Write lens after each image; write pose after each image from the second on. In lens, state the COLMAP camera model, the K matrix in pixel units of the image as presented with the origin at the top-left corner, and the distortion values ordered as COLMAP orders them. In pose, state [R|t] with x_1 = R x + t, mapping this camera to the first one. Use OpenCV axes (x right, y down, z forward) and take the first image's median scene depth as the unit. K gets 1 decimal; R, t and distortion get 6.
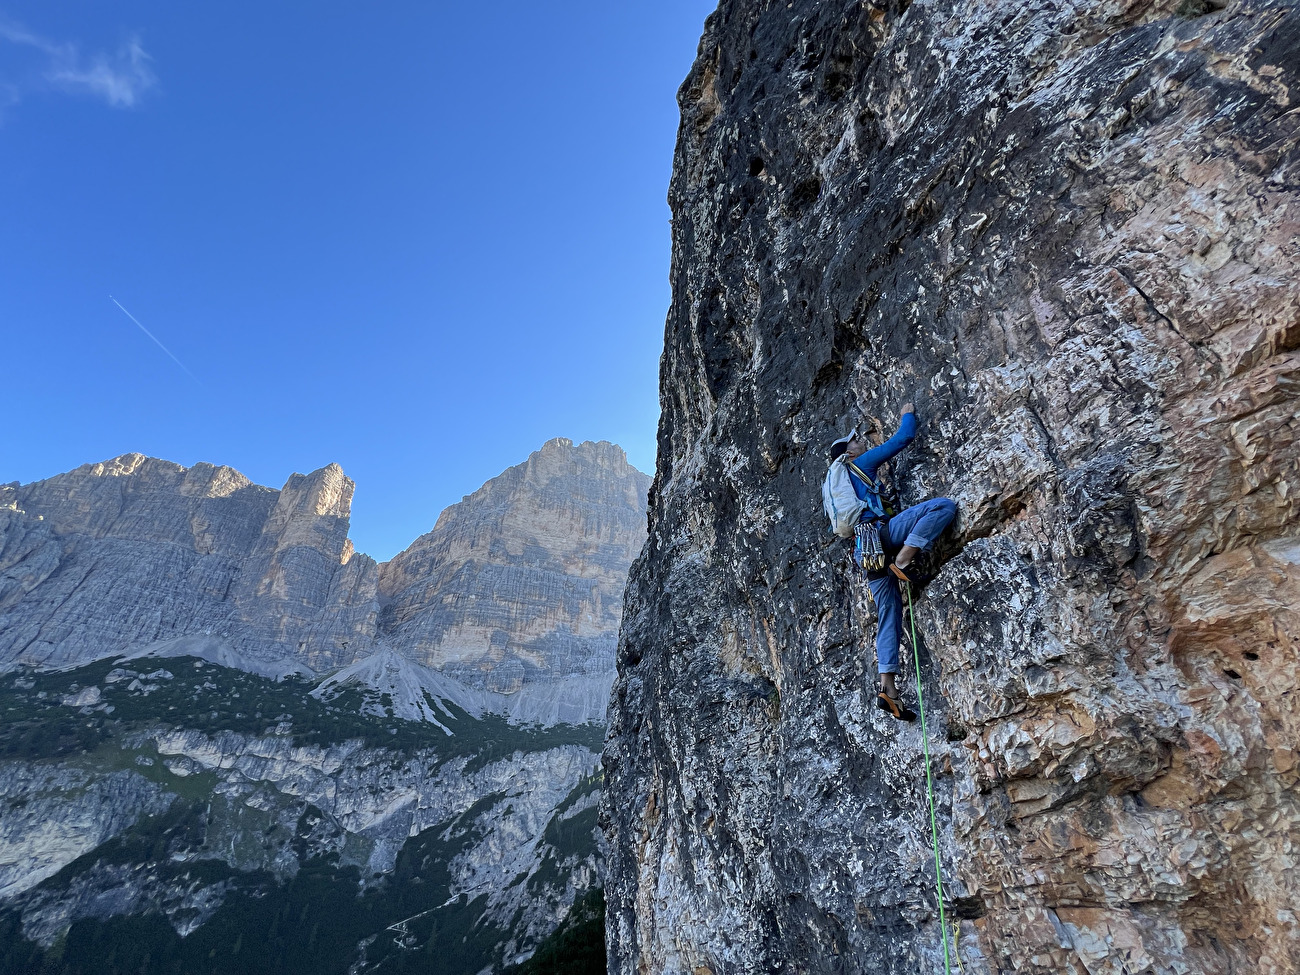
lens RADIAL K [[520.7, 0, 656.4], [0, 520.7, 489.3], [0, 0, 1]] dist [-0.003017, 0.000889]
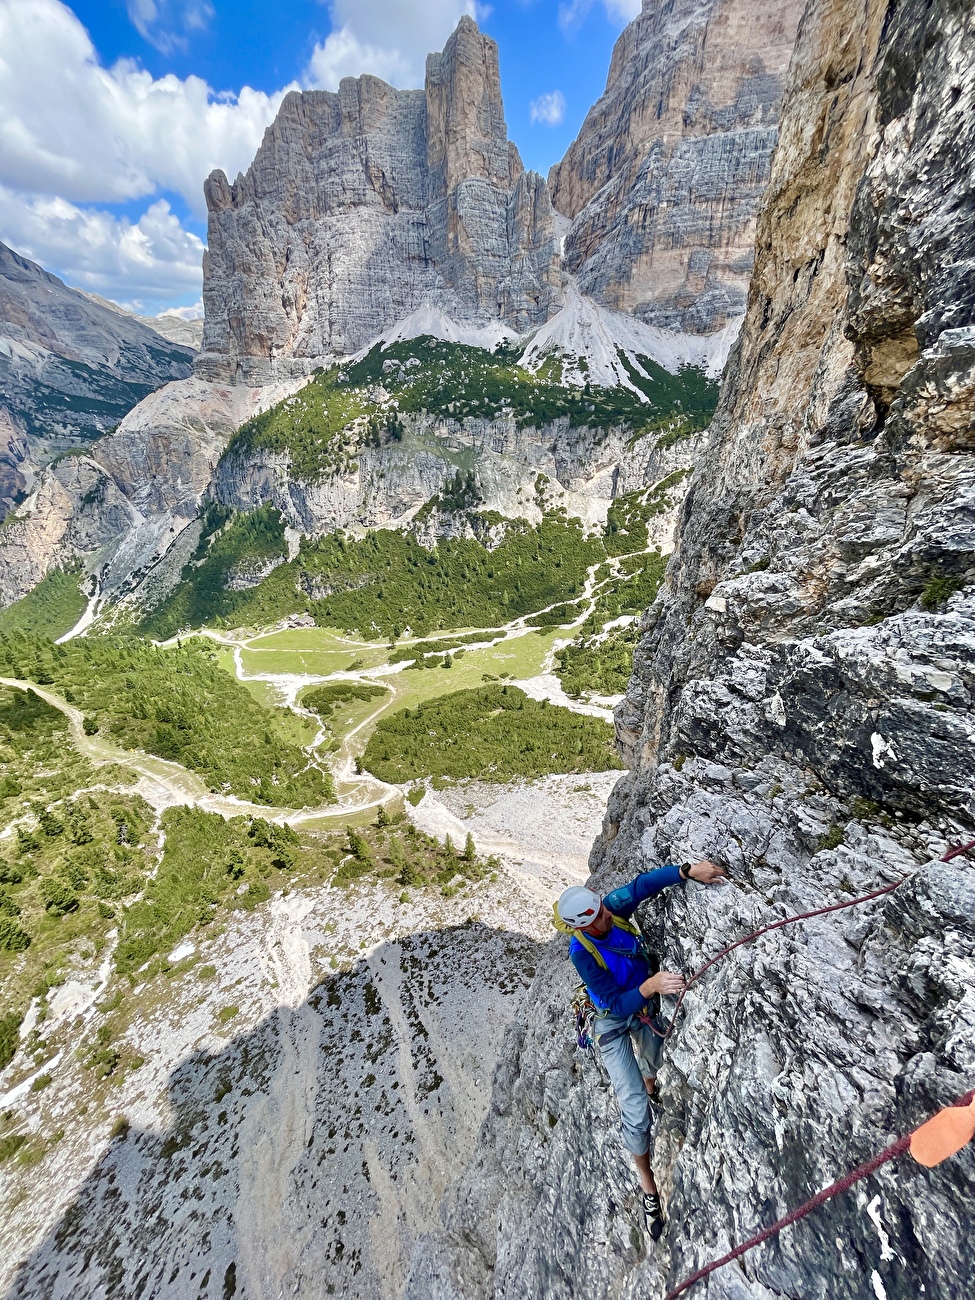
lens RADIAL K [[524.5, 0, 486.4], [0, 524.5, 653.8], [0, 0, 1]] dist [-0.002807, -0.000192]
pose [[0.809150, 0.252551, -0.530561, 0.033001], [0.318699, 0.569960, 0.757348, -0.154370], [0.493668, -0.781897, 0.380695, 0.071583]]
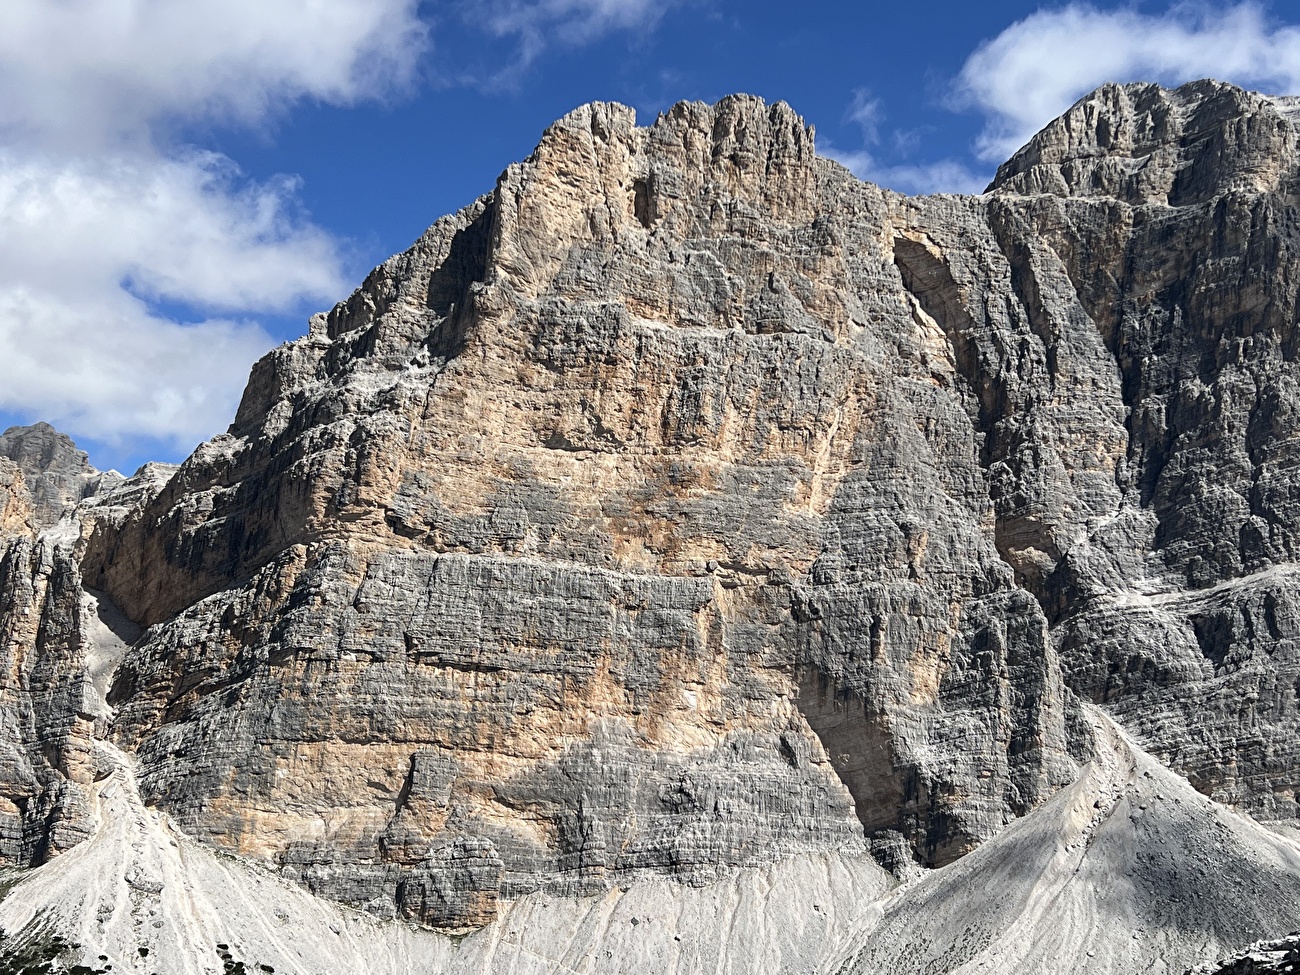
lens RADIAL K [[1561.1, 0, 654.5], [0, 1561.1, 498.2], [0, 0, 1]] dist [0.065494, 0.000000]
pose [[0.980359, 0.024789, -0.195658, 0.086324], [0.034820, 0.954730, 0.295428, -0.341124], [0.194124, -0.296438, 0.935115, 0.153468]]
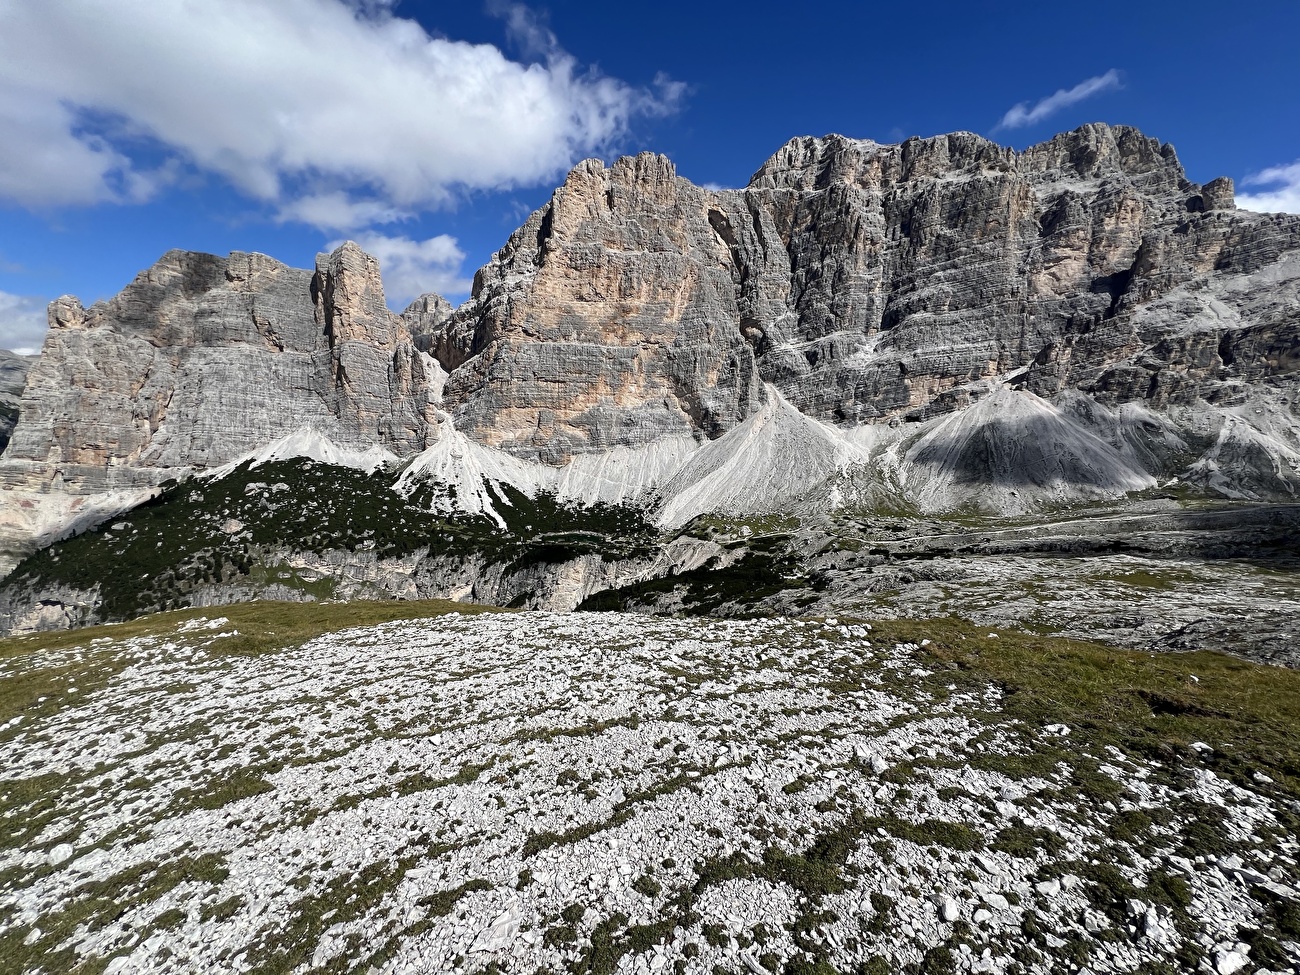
lens RADIAL K [[520.7, 0, 653.6], [0, 520.7, 493.5], [0, 0, 1]] dist [-0.003017, 0.000889]
pose [[0.976063, 0.055666, -0.210242, 0.259116], [0.083484, 0.796738, 0.598531, -0.367318], [0.200825, -0.601756, 0.773019, 0.191309]]
